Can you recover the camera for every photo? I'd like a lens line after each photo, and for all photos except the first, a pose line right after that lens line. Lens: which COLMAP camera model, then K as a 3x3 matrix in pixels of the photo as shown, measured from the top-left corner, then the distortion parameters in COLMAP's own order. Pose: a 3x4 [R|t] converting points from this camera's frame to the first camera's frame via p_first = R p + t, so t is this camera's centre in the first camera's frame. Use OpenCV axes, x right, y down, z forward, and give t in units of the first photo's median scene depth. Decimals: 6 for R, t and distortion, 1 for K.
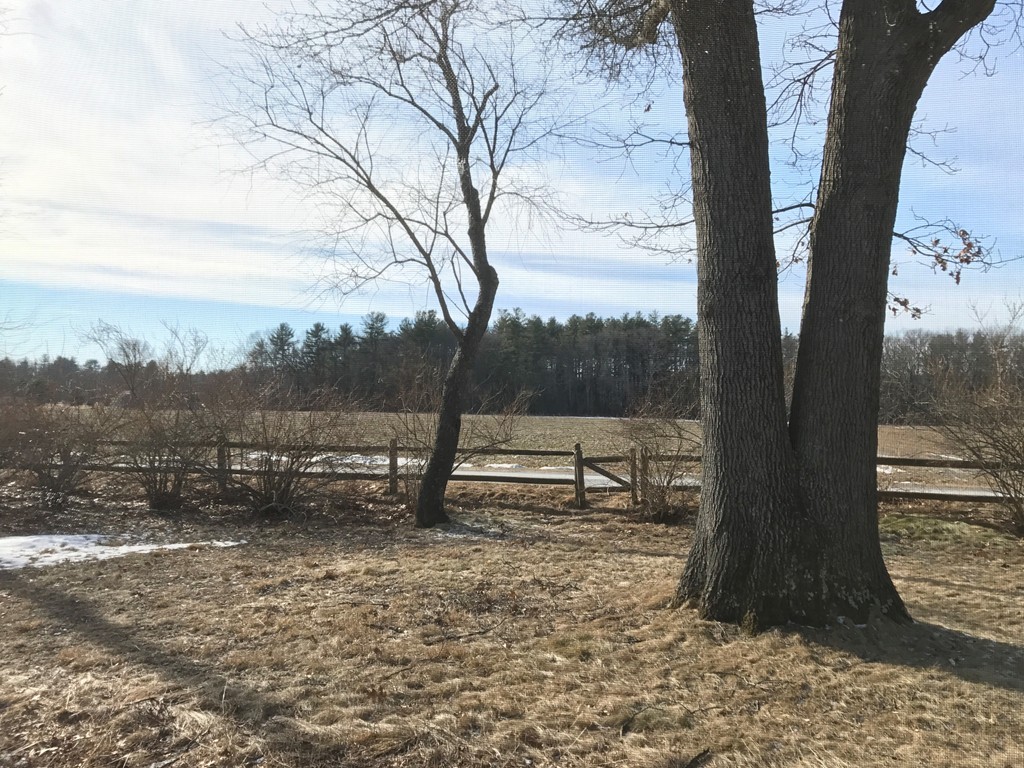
lens RADIAL K [[959.6, 0, 512.0], [0, 959.6, 384.0], [0, 0, 1]] dist [0.112357, -0.322171]
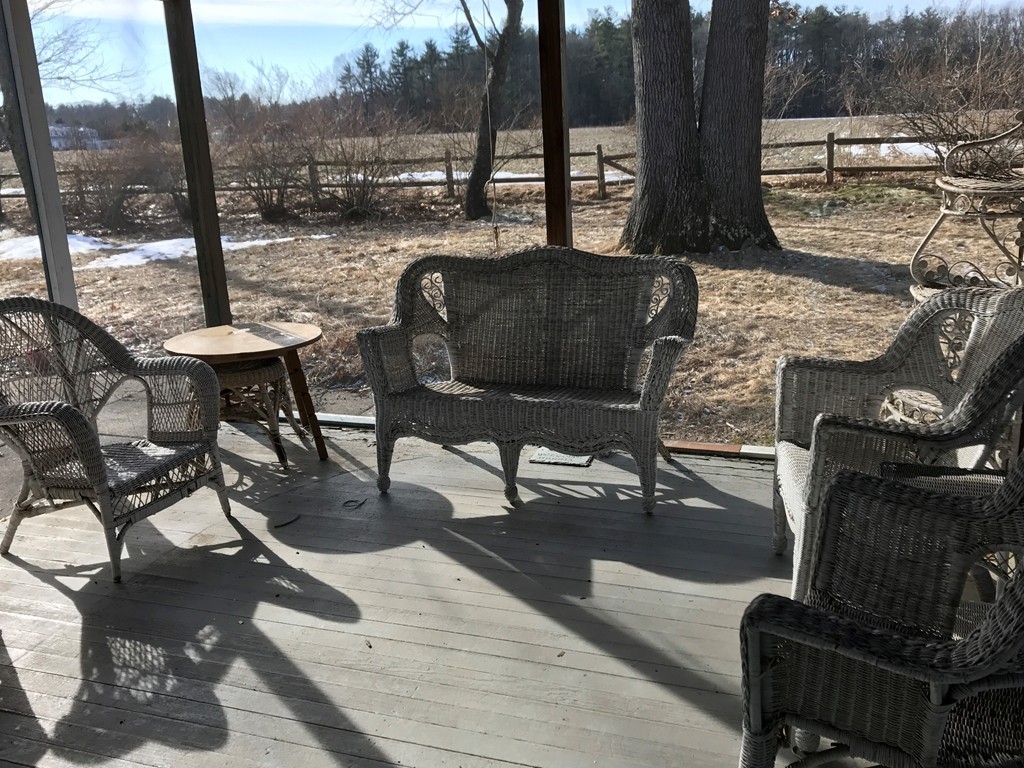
lens RADIAL K [[959.6, 0, 512.0], [0, 959.6, 384.0], [0, 0, 1]] dist [0.112357, -0.322171]
pose [[0.993067, -0.035892, -0.111940, 0.119840], [0.066330, 0.957264, 0.281506, 0.002921], [0.097052, -0.286979, 0.953008, -0.334707]]
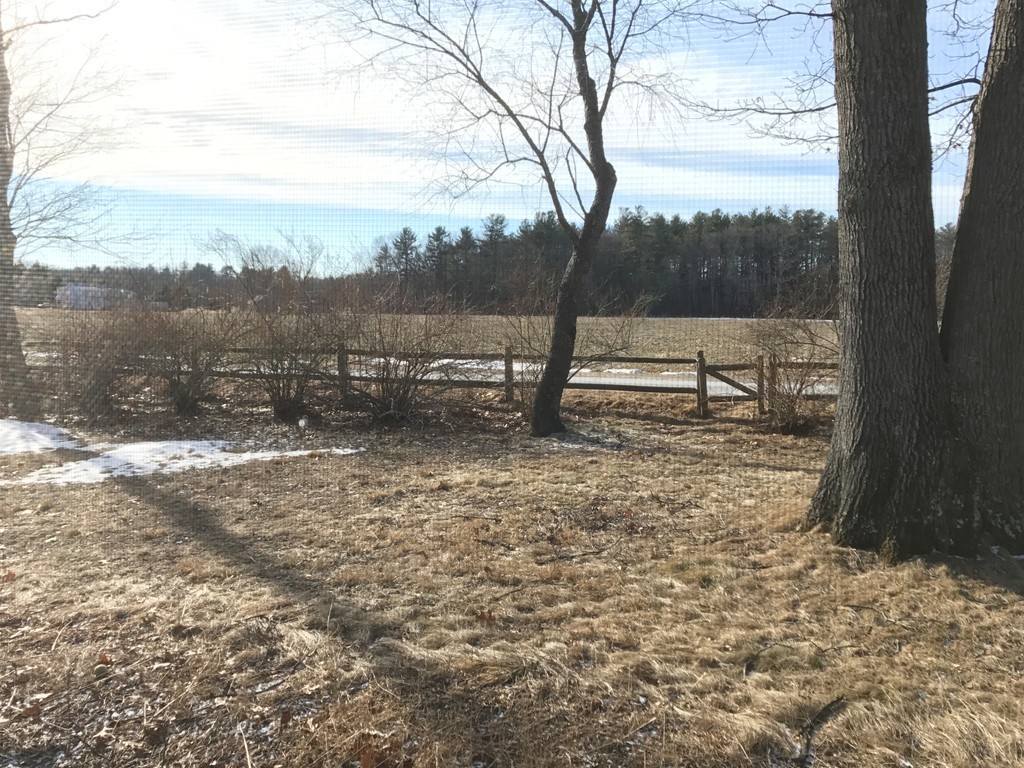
lens RADIAL K [[959.9, 0, 508.3], [0, 959.9, 382.5], [0, 0, 1]] dist [0.075484, -0.135331]
pose [[0.991621, 0.000864, -0.129180, 0.004066], [0.012106, 0.994955, 0.099584, -0.005024], [0.128615, -0.100314, 0.986608, 0.042916]]
